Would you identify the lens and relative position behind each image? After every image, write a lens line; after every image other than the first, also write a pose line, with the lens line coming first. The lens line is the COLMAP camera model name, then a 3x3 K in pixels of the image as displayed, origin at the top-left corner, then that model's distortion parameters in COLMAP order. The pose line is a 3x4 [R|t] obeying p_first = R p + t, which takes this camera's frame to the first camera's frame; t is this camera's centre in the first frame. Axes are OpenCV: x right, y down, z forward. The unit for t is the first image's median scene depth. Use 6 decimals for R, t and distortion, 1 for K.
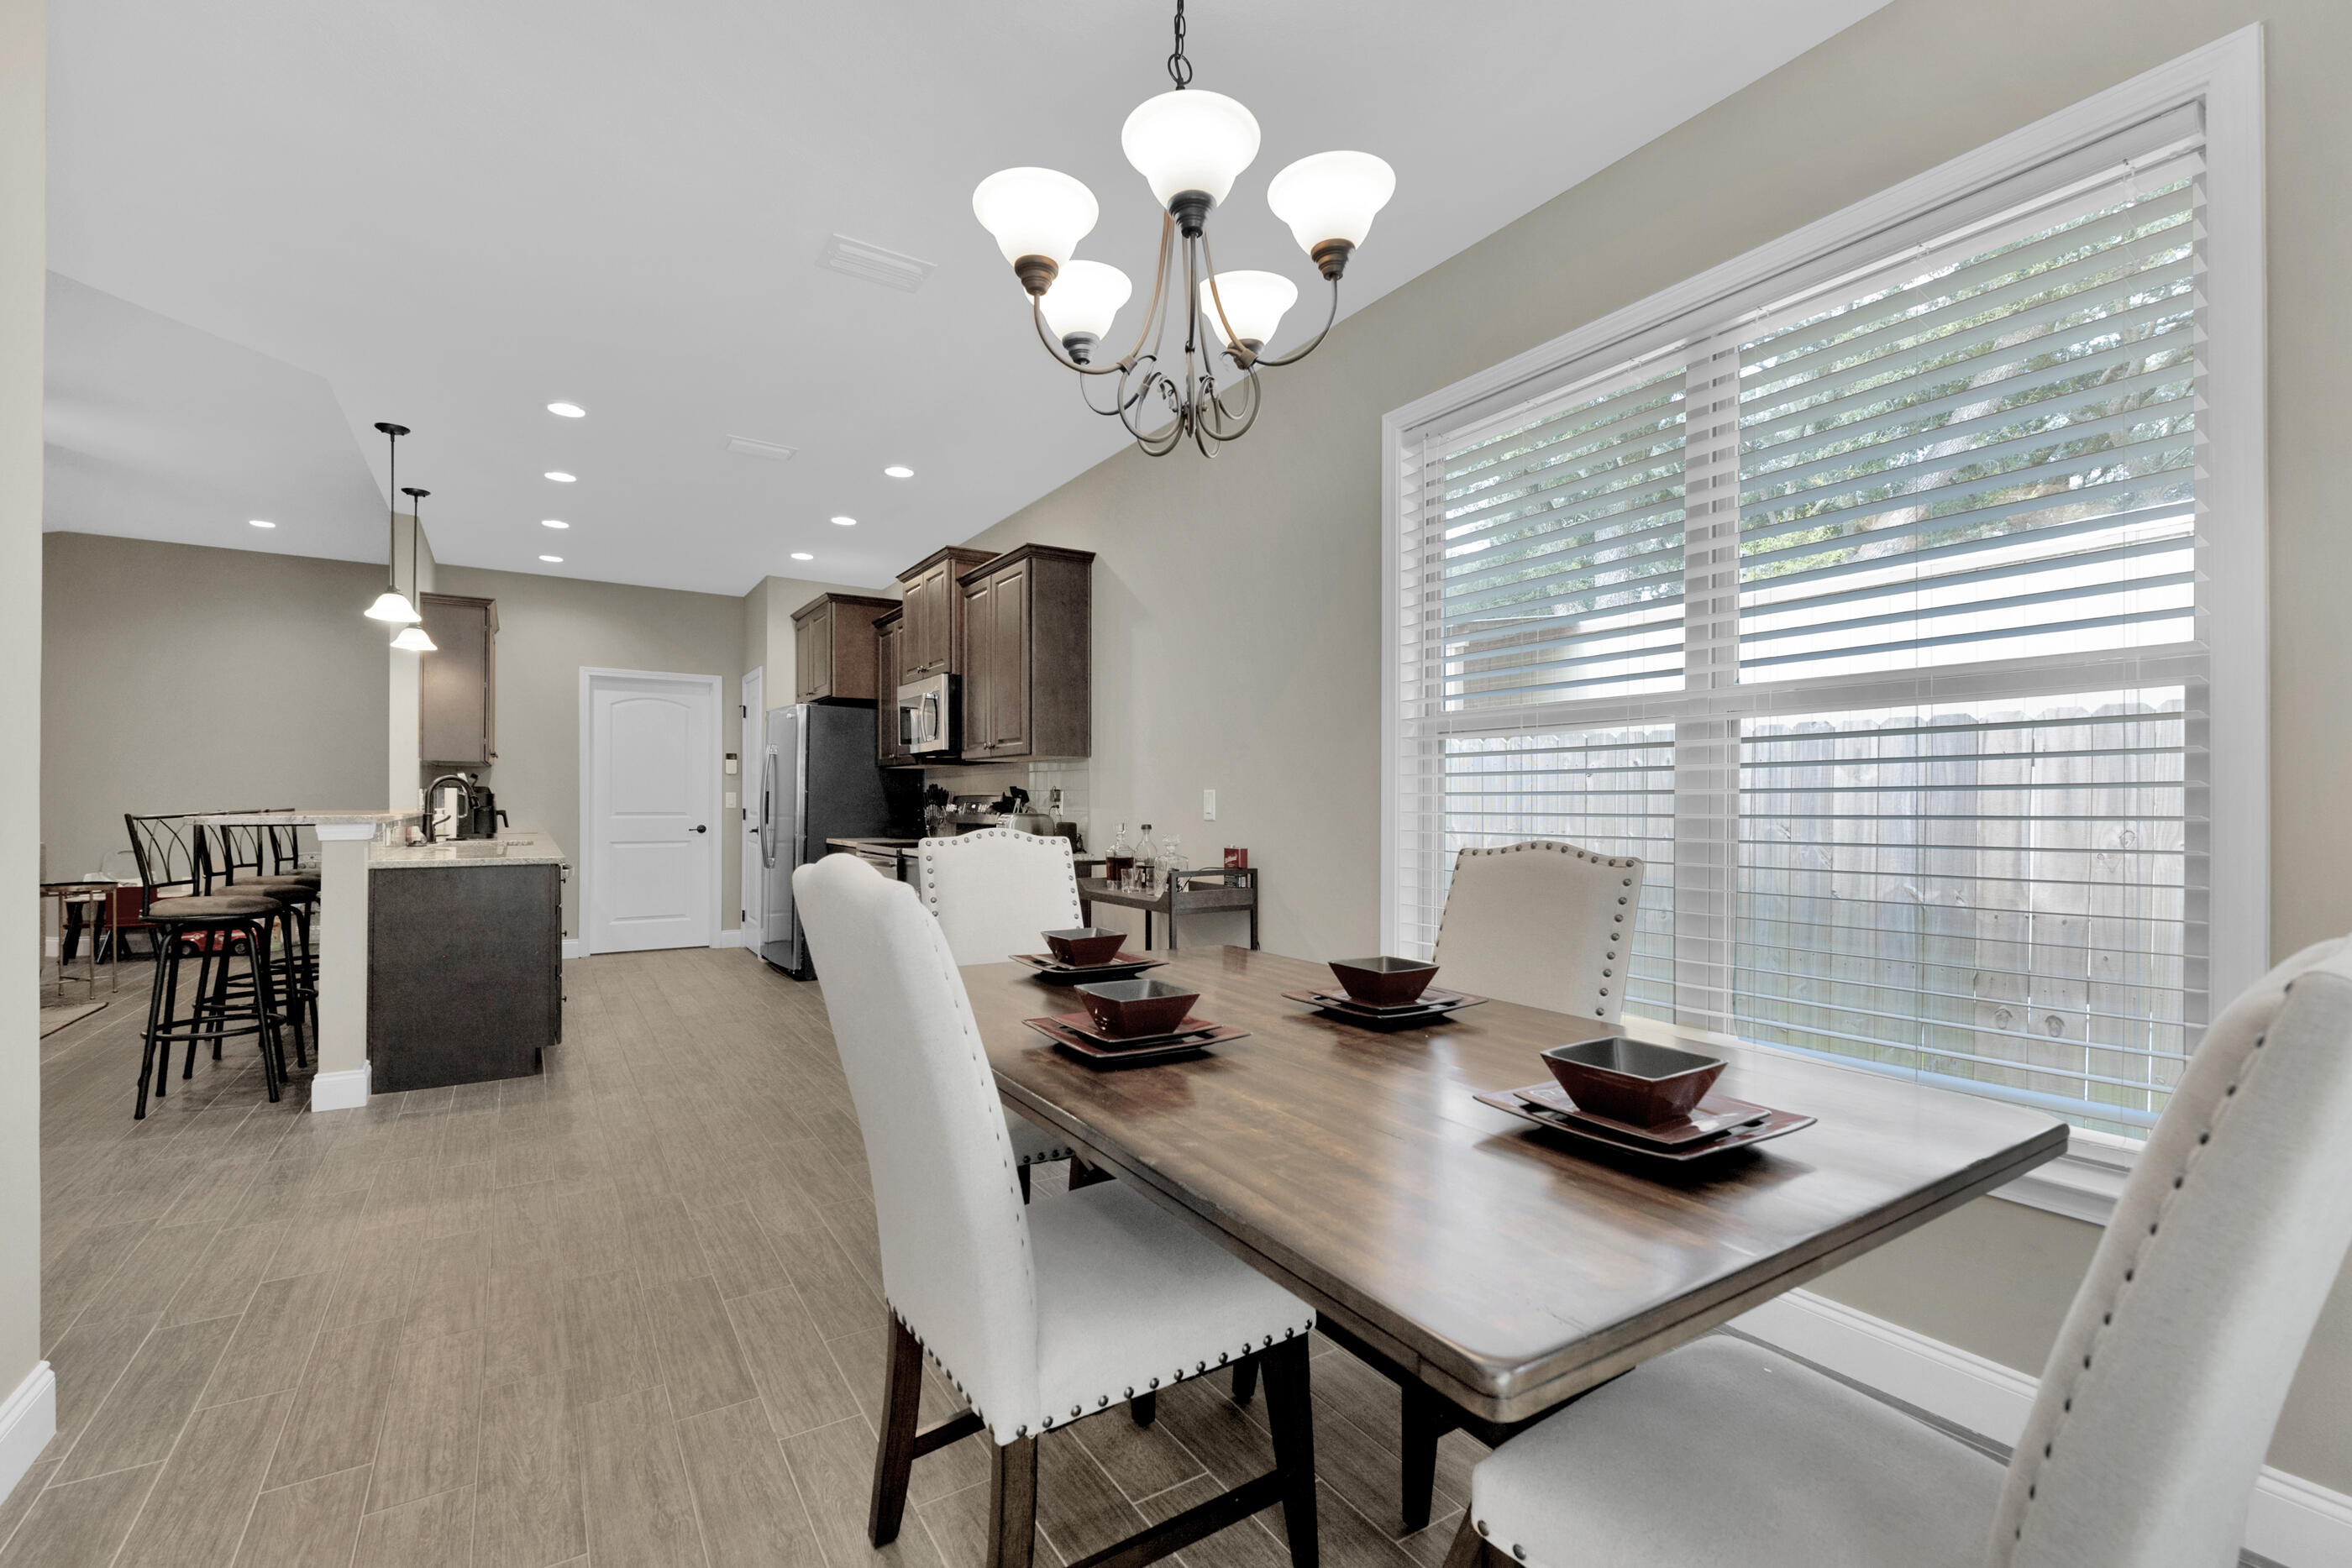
lens RADIAL K [[1005.6, 0, 1191.1], [0, 1005.6, 800.9], [0, 0, 1]] dist [0.000572, -0.002199]
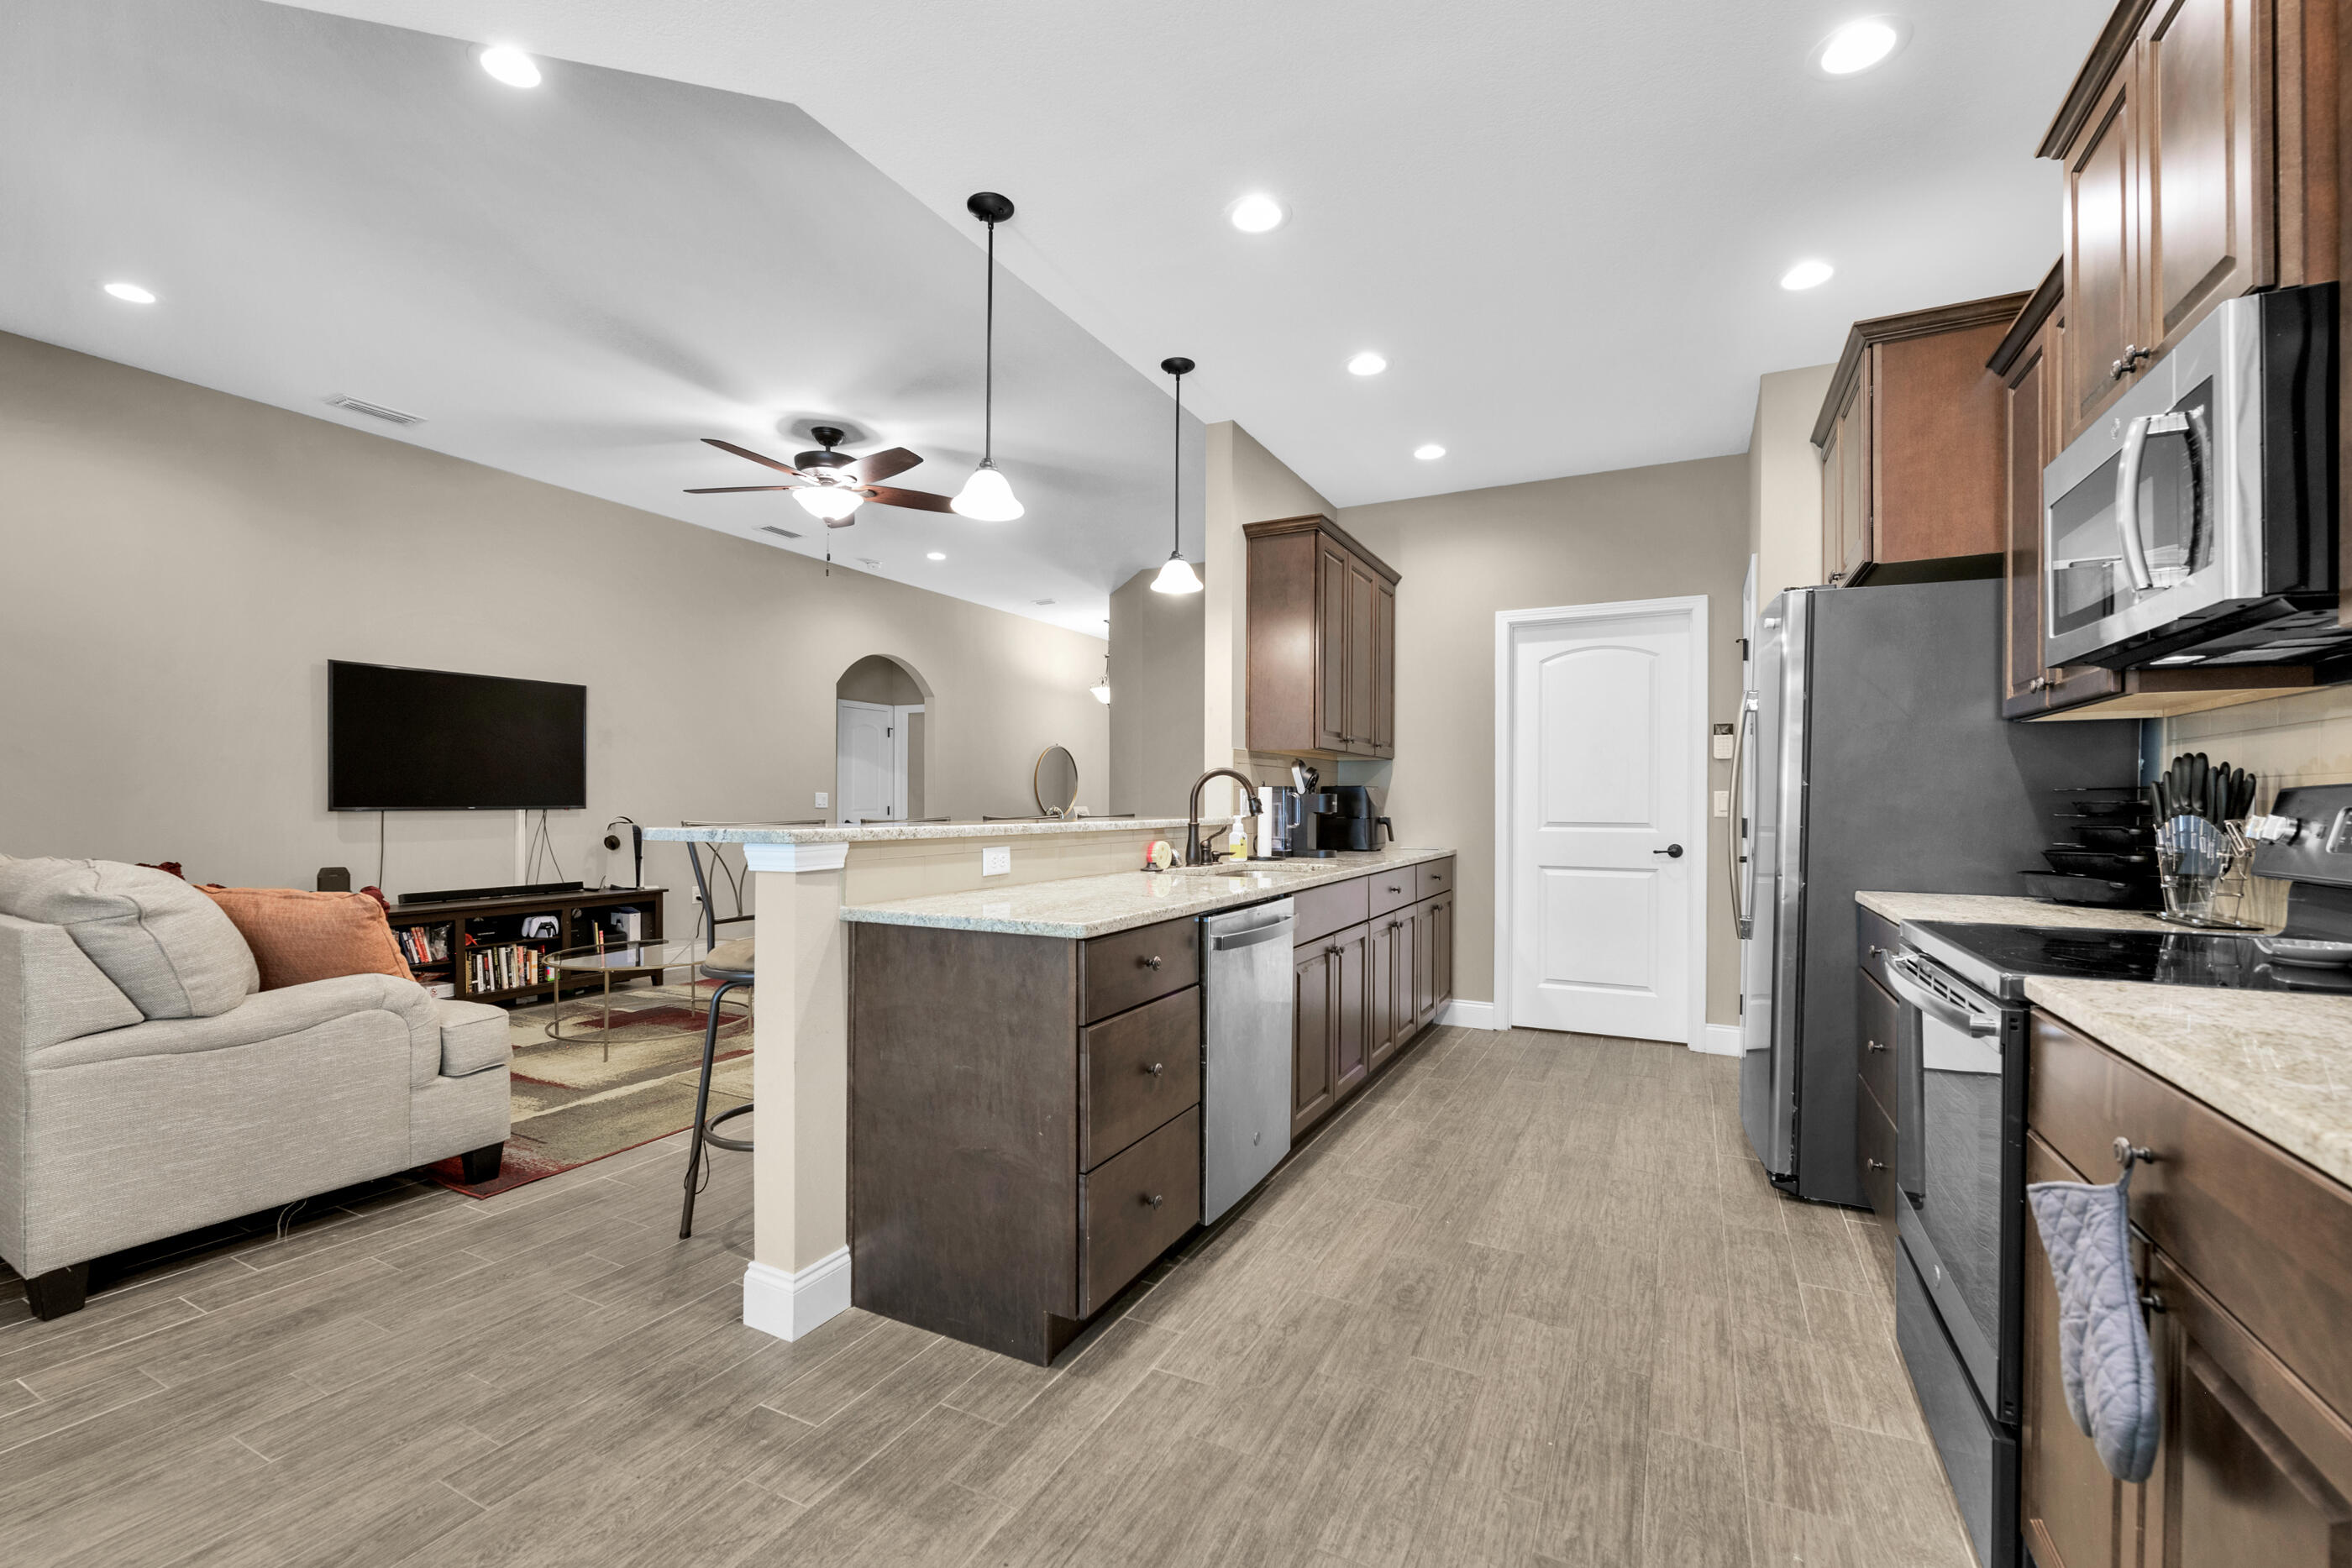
lens RADIAL K [[1005.6, 0, 1182.4], [0, 1005.6, 804.9], [0, 0, 1]] dist [0.000572, -0.002199]
pose [[0.494367, -0.000156, -0.869253, -0.154575], [-0.000561, 1.000000, -0.000499, 0.000557], [0.869253, 0.000734, 0.494367, 0.637392]]
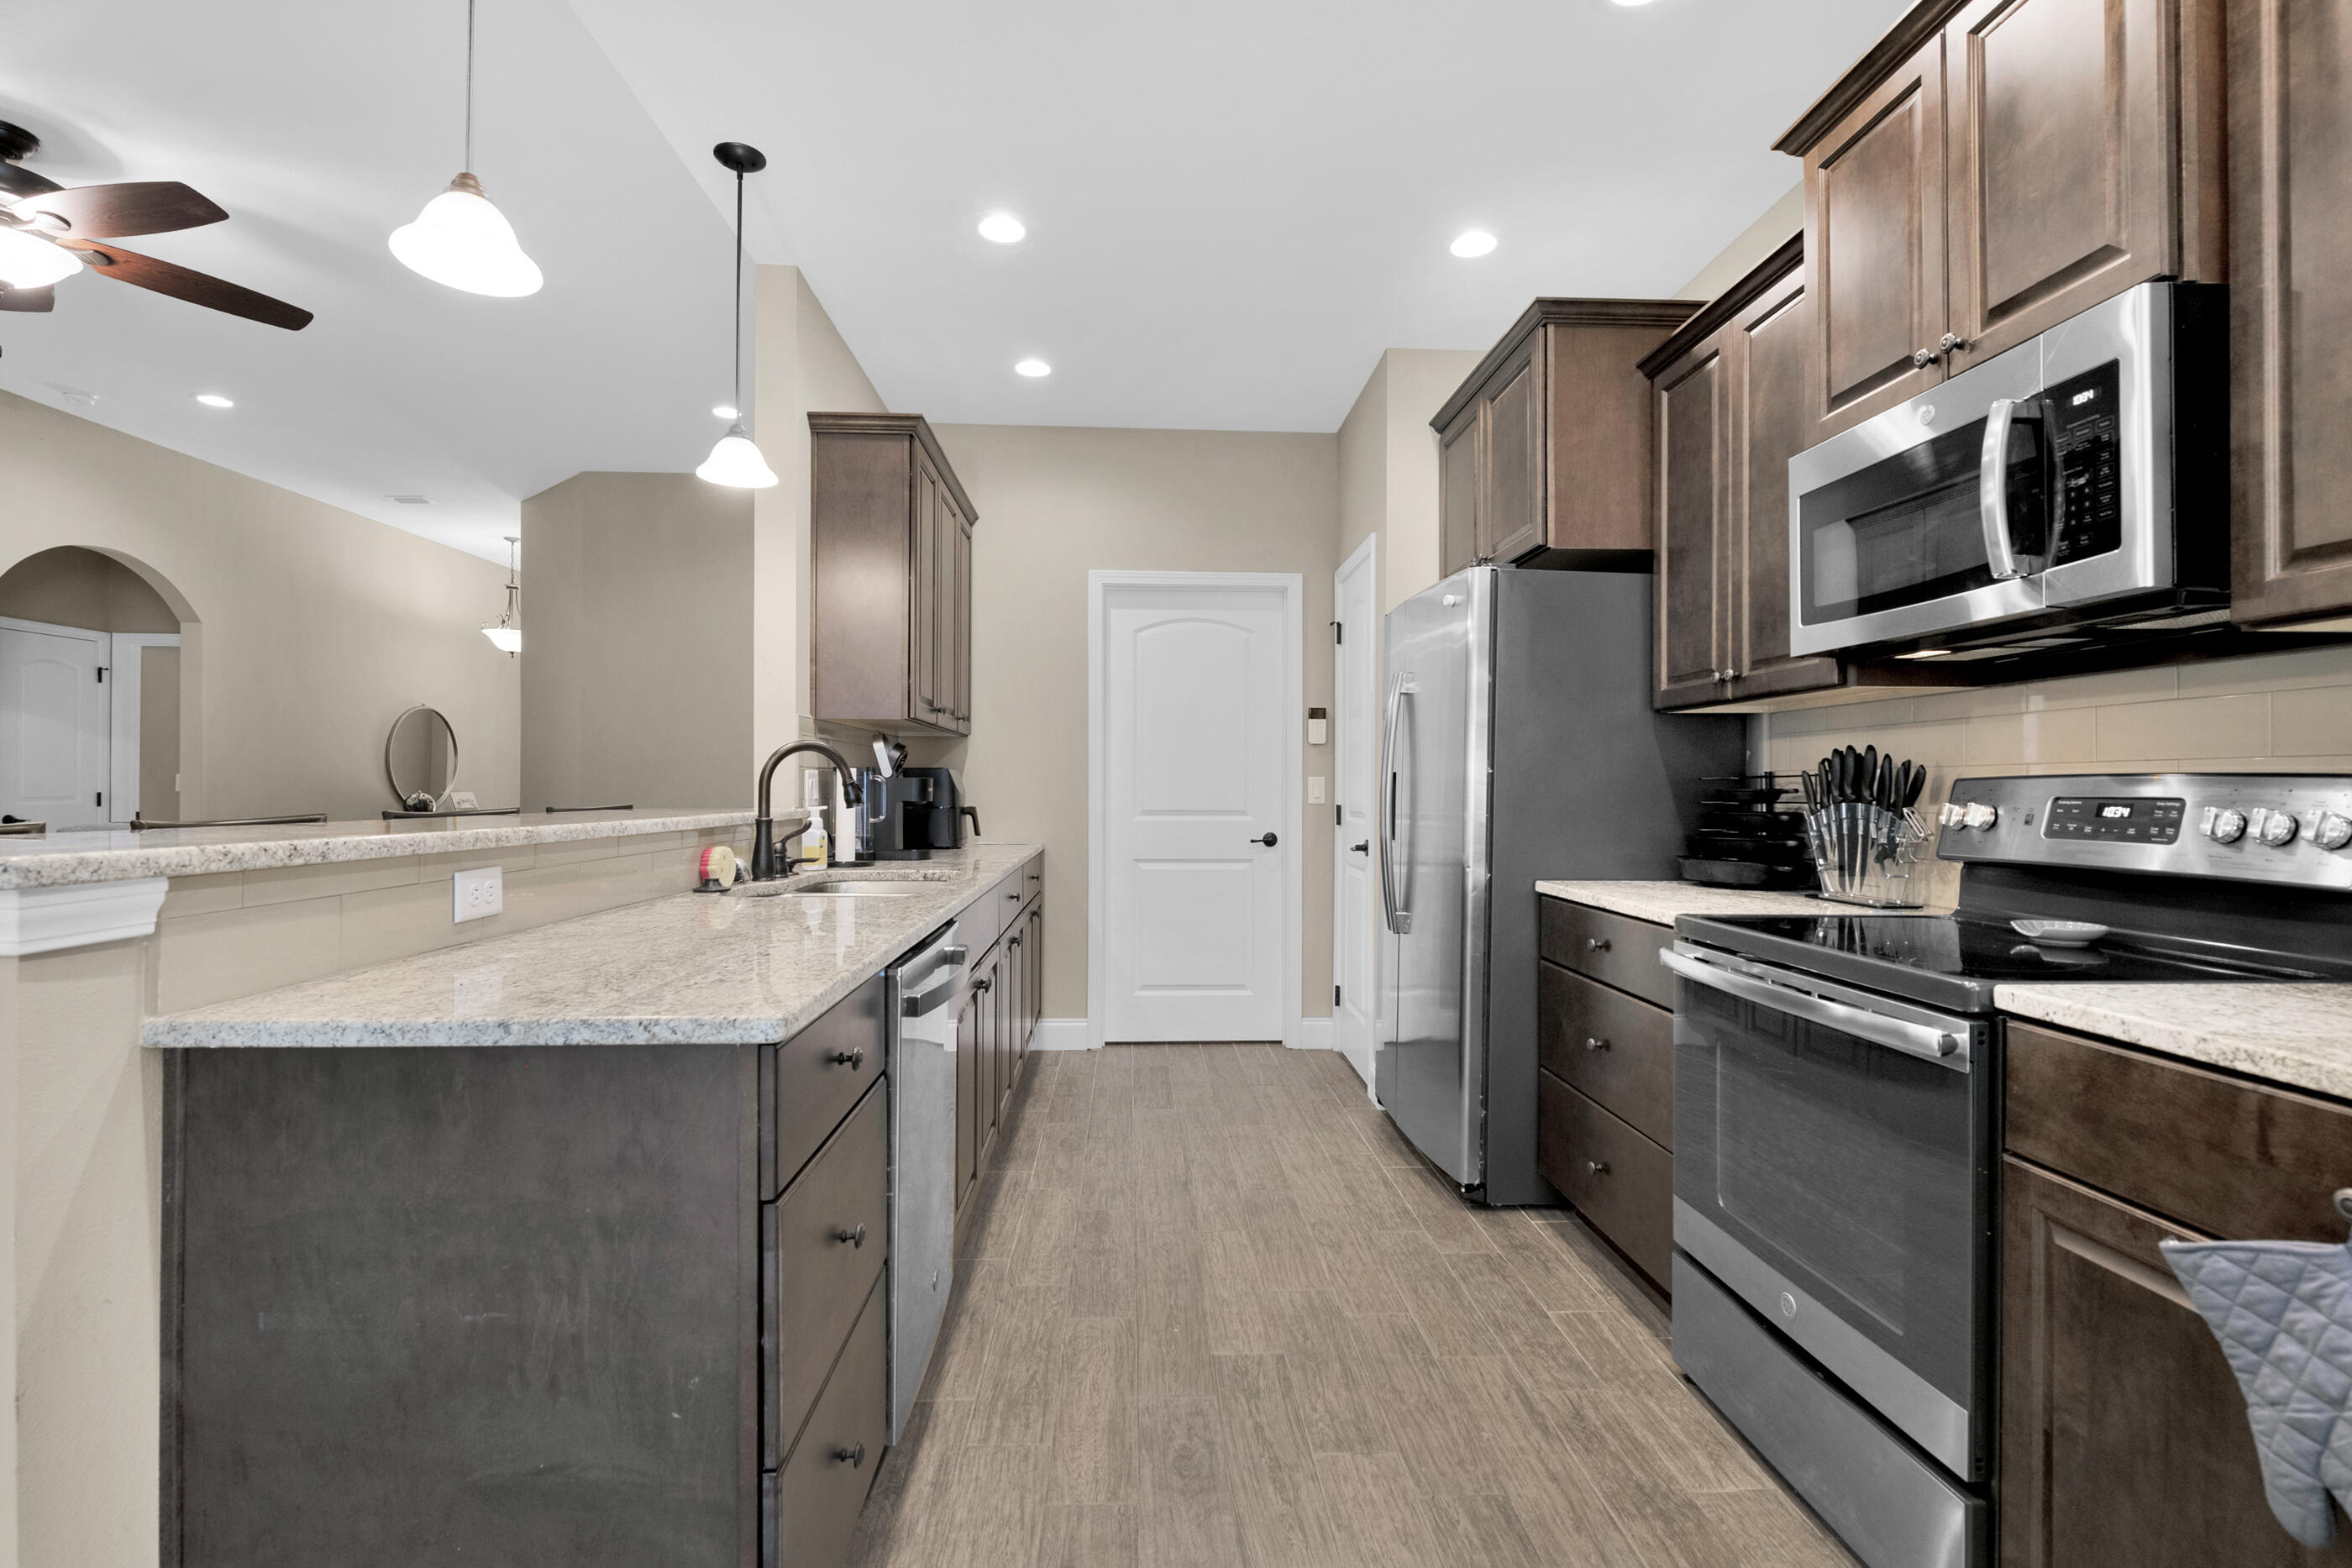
lens RADIAL K [[1070.6, 0, 1195.8], [0, 1070.6, 784.9], [0, 0, 1]] dist [0.001891, -0.002835]
pose [[0.866223, -0.002112, -0.499653, -0.313211], [-0.000286, 0.999989, -0.004722, -0.001079], [0.499657, 0.004233, 0.866213, 0.644017]]
